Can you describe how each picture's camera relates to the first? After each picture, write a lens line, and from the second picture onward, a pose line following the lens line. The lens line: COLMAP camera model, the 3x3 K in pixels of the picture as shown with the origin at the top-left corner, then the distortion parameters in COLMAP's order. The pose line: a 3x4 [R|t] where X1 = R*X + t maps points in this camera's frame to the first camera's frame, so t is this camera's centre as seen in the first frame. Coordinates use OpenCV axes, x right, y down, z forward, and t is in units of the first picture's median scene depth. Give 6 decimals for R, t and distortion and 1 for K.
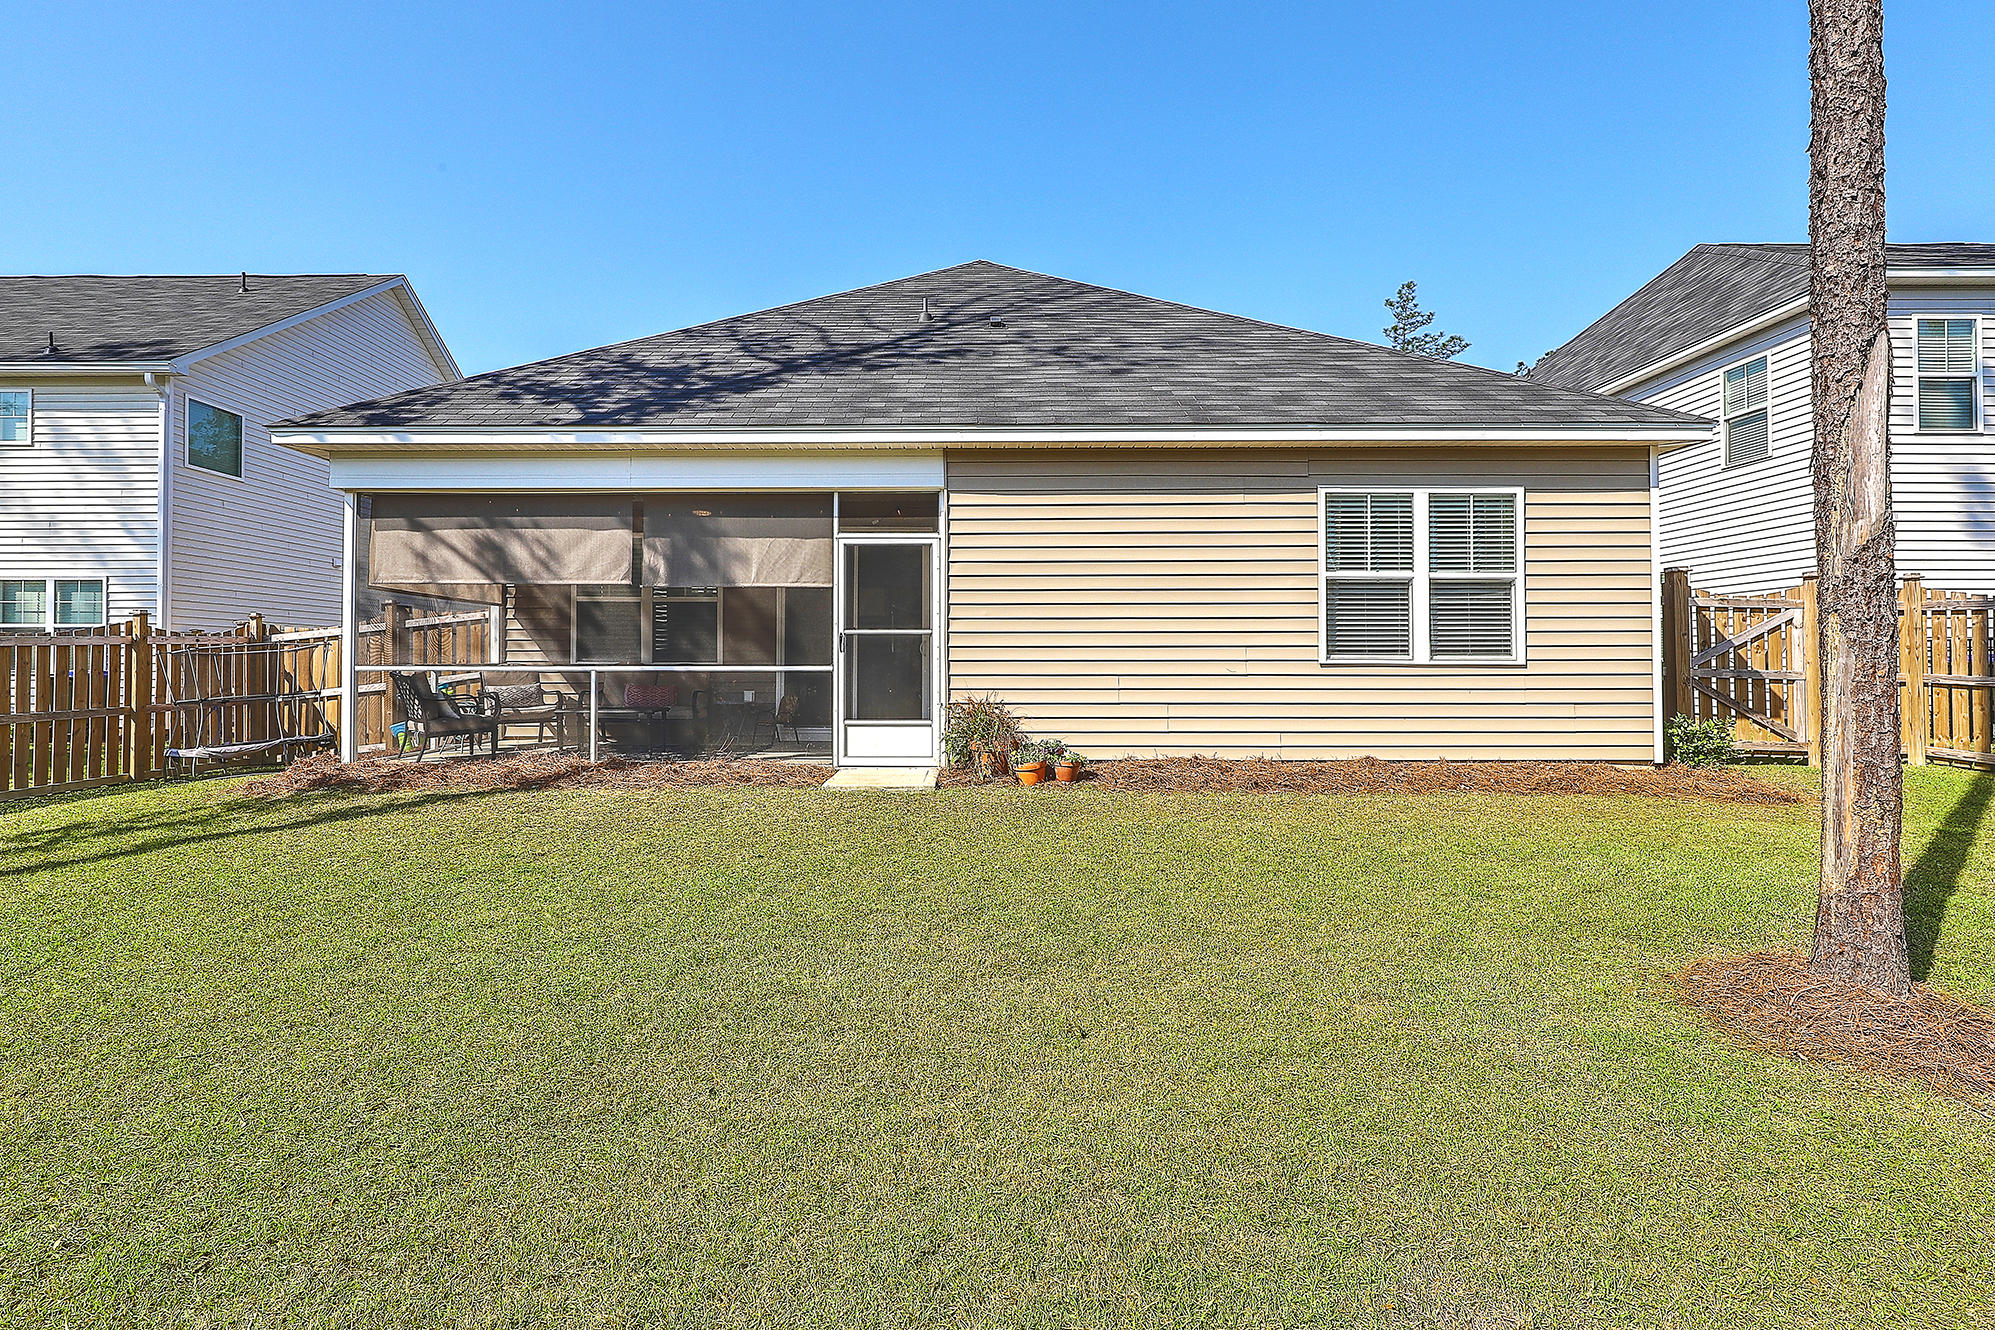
lens RADIAL K [[898.7, 0, 994.5], [0, 898.7, 657.2], [0, 0, 1]] dist [0.000849, 0.000124]
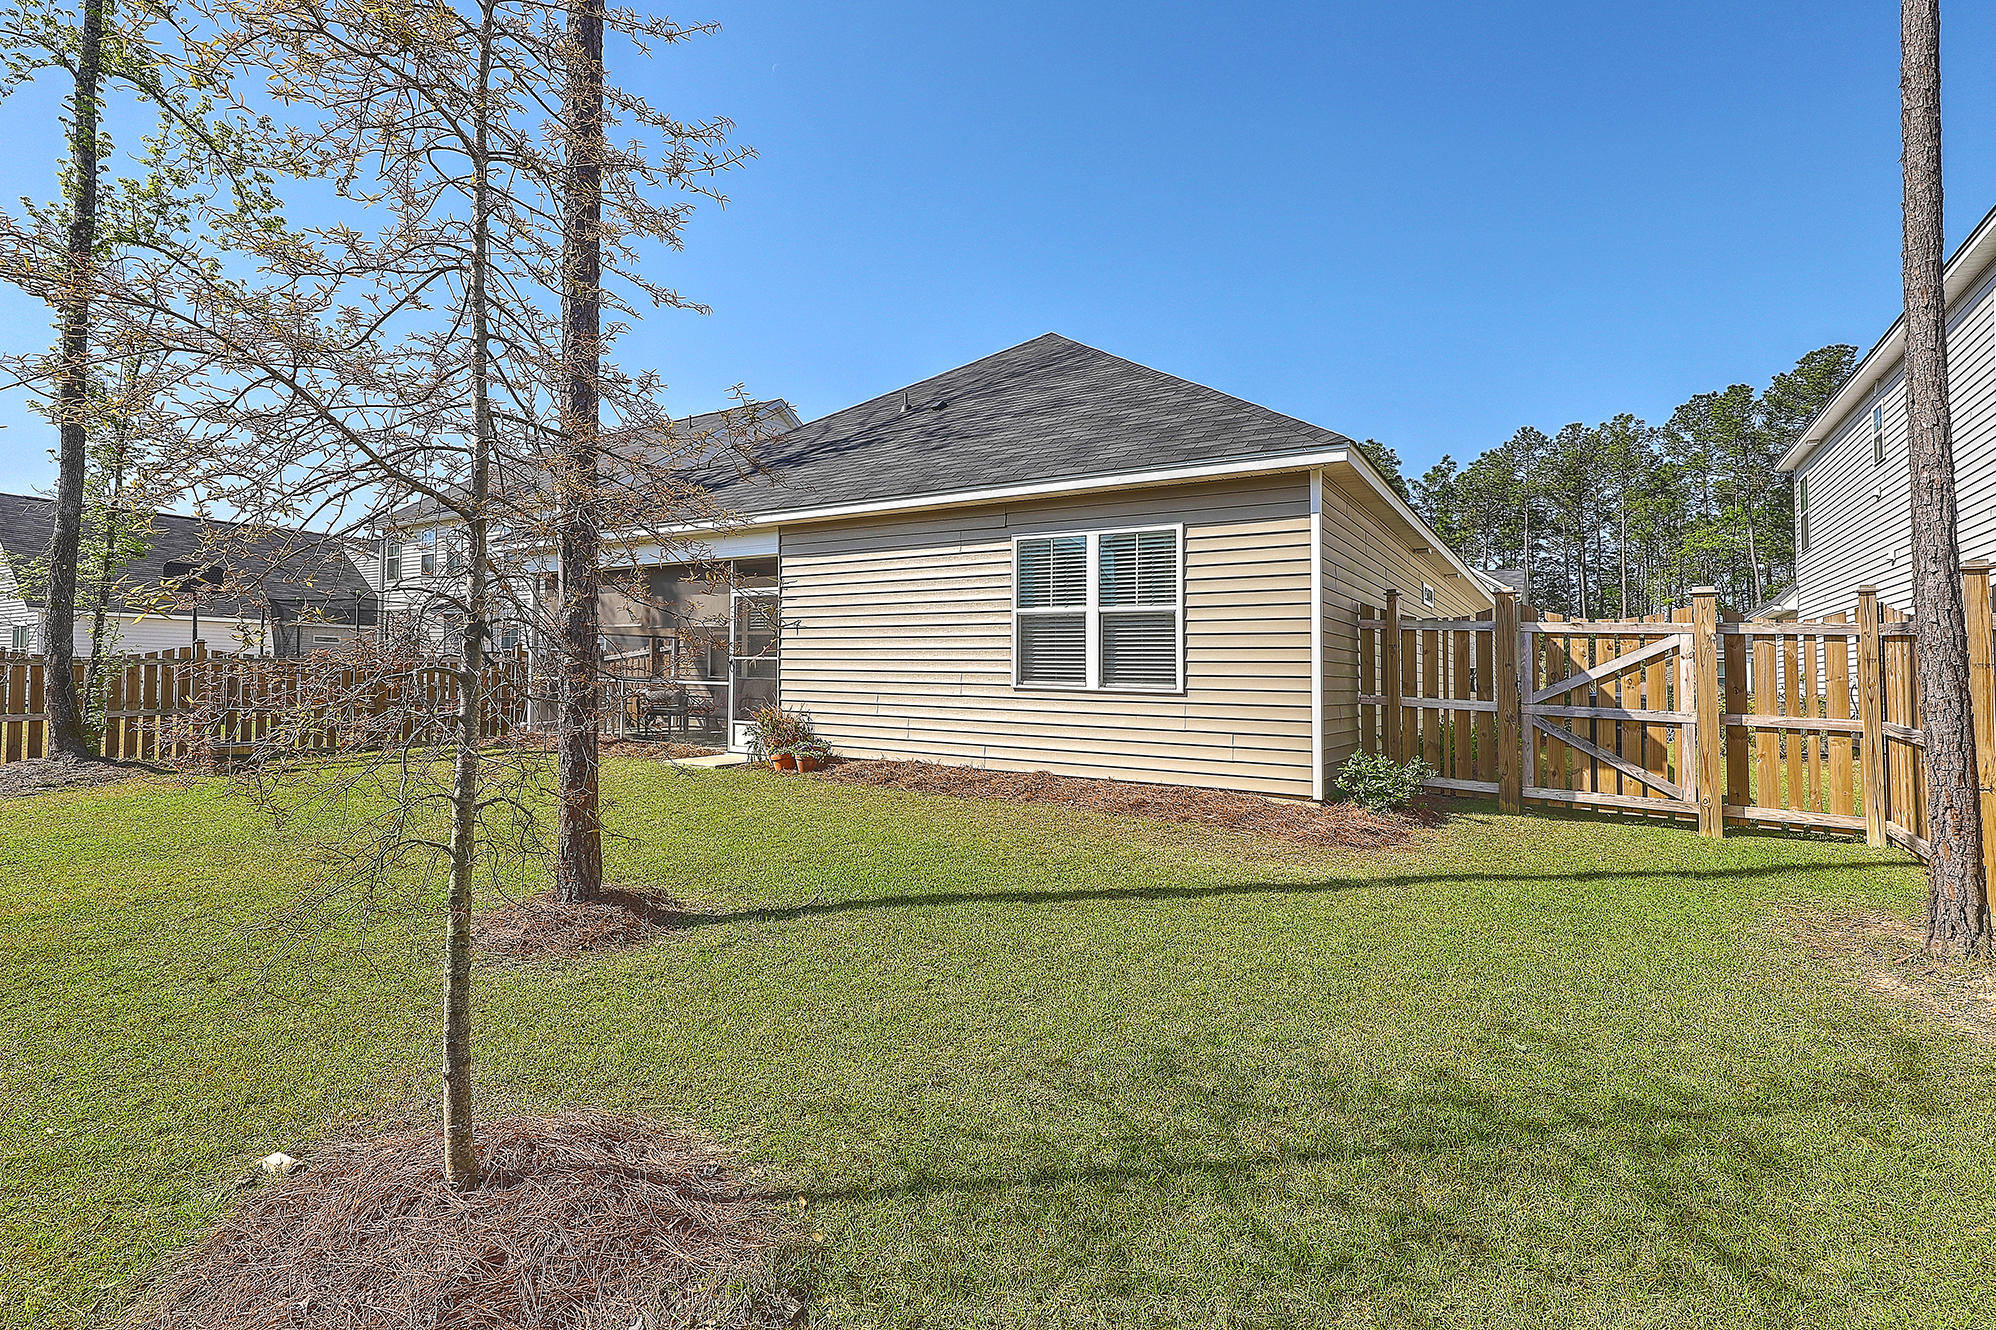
lens RADIAL K [[899.1, 0, 999.7], [0, 899.1, 667.7], [0, 0, 1]] dist [0.000849, 0.000124]
pose [[0.854640, 0.010497, -0.519115, 0.948679], [-0.014940, 0.999879, -0.004378, -0.013813], [0.519006, 0.011497, 0.854693, 0.001532]]
